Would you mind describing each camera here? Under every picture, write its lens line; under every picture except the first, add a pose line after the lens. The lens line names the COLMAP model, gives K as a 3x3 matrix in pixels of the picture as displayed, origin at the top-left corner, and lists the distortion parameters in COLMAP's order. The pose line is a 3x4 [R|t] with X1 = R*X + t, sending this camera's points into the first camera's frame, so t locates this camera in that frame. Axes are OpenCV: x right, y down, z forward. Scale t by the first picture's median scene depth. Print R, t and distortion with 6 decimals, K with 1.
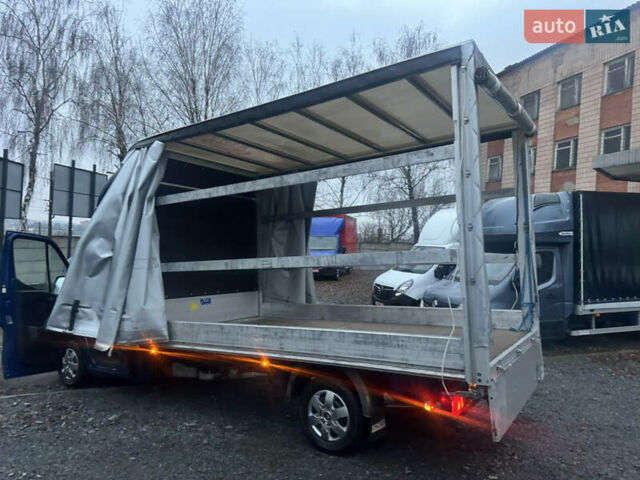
lens RADIAL K [[451.6, 0, 317.8], [0, 451.6, 239.1], [0, 0, 1]] dist [0.030145, -0.032020]
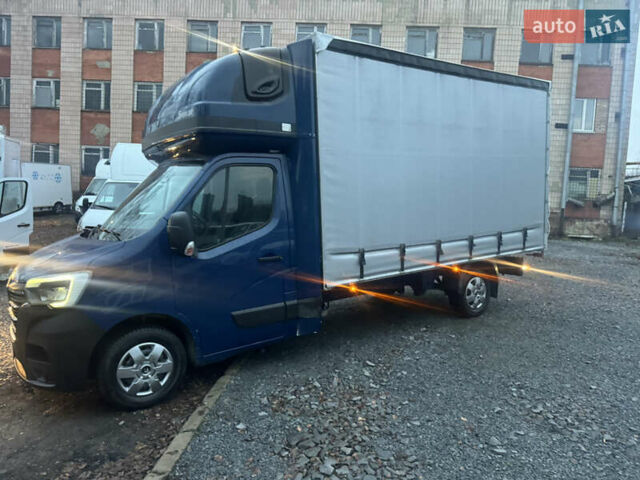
lens RADIAL K [[451.6, 0, 323.7], [0, 451.6, 239.8], [0, 0, 1]] dist [0.030145, -0.032020]
pose [[0.355571, -0.081866, 0.931057, -0.986126], [-0.036566, 0.994176, 0.101380, 0.046100], [-0.933934, -0.070093, 0.350506, 0.600078]]
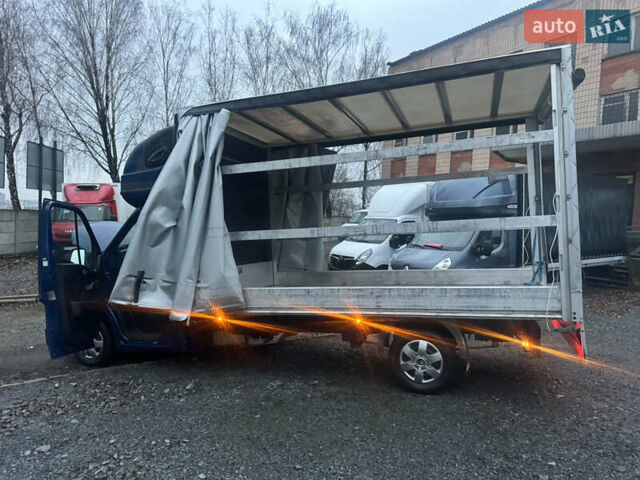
lens RADIAL K [[451.6, 0, 324.1], [0, 451.6, 235.0], [0, 0, 1]] dist [0.030145, -0.032020]
pose [[0.966317, -0.010738, 0.257130, -0.317558], [-0.001570, 0.998865, 0.047613, 0.008930], [-0.257349, -0.046413, 0.965203, -0.019080]]
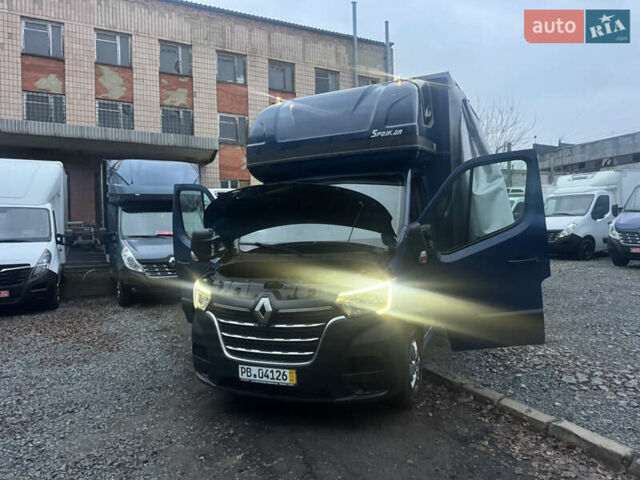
lens RADIAL K [[451.6, 0, 322.6], [0, 451.6, 237.5], [0, 0, 1]] dist [0.030145, -0.032020]
pose [[-0.175308, -0.043019, 0.983573, -1.126263], [0.009397, 0.998926, 0.045365, 0.071687], [-0.984469, 0.017196, -0.174715, 1.226811]]
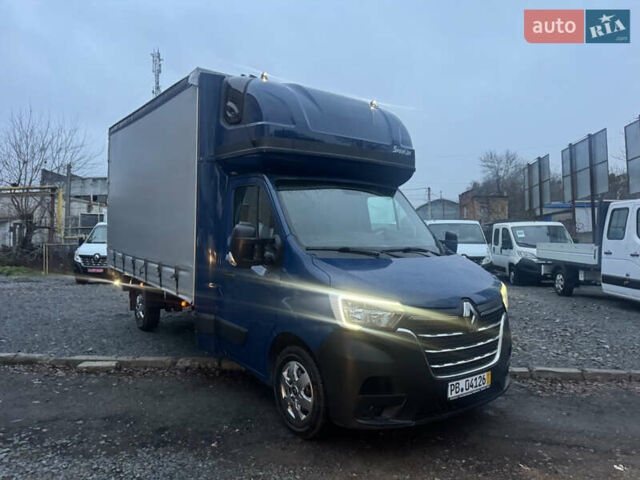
lens RADIAL K [[451.6, 0, 315.8], [0, 451.6, 239.7], [0, 0, 1]] dist [0.030145, -0.032020]
pose [[-0.938888, -0.013567, 0.343954, -0.586144], [-0.025580, 0.999210, -0.030413, 0.118357], [-0.343270, -0.037353, -0.938494, 1.757290]]
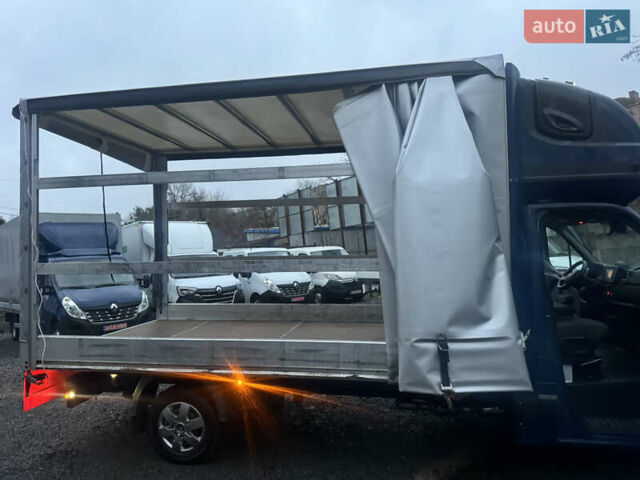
lens RADIAL K [[451.6, 0, 315.4], [0, 451.6, 239.8], [0, 0, 1]] dist [0.030145, -0.032020]
pose [[-0.922142, 0.033949, -0.385360, 0.242358], [0.065913, 0.995364, -0.070037, 0.062550], [0.381196, -0.089985, -0.920105, 1.535644]]
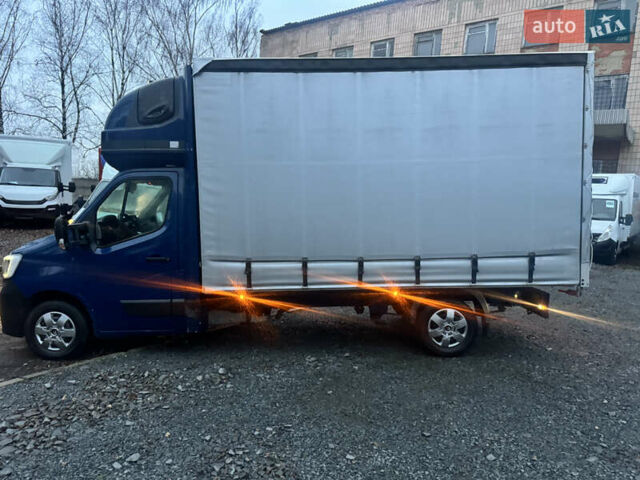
lens RADIAL K [[451.6, 0, 322.8], [0, 451.6, 235.6], [0, 0, 1]] dist [0.030145, -0.032020]
pose [[0.826505, -0.023207, 0.562450, -0.600745], [-0.041728, 0.993875, 0.102326, 0.013974], [-0.561380, -0.108043, 0.820475, 0.123435]]
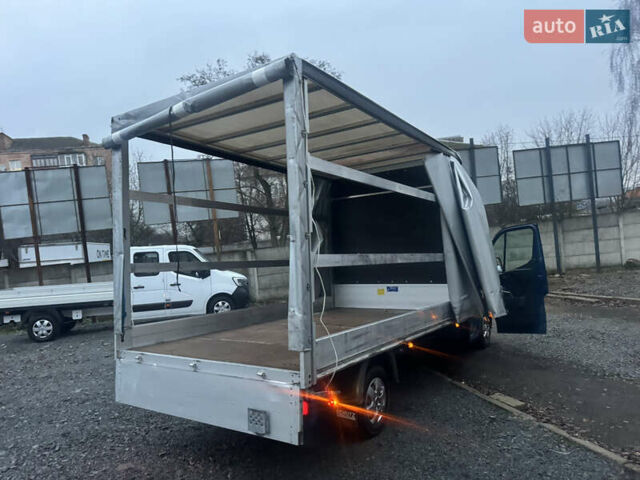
lens RADIAL K [[451.6, 0, 318.4], [0, 451.6, 235.6], [0, 0, 1]] dist [0.030145, -0.032020]
pose [[-0.001911, -0.035176, -0.999379, 0.885307], [0.103127, 0.994046, -0.035185, 0.023905], [0.994666, -0.103131, 0.001728, 0.813549]]
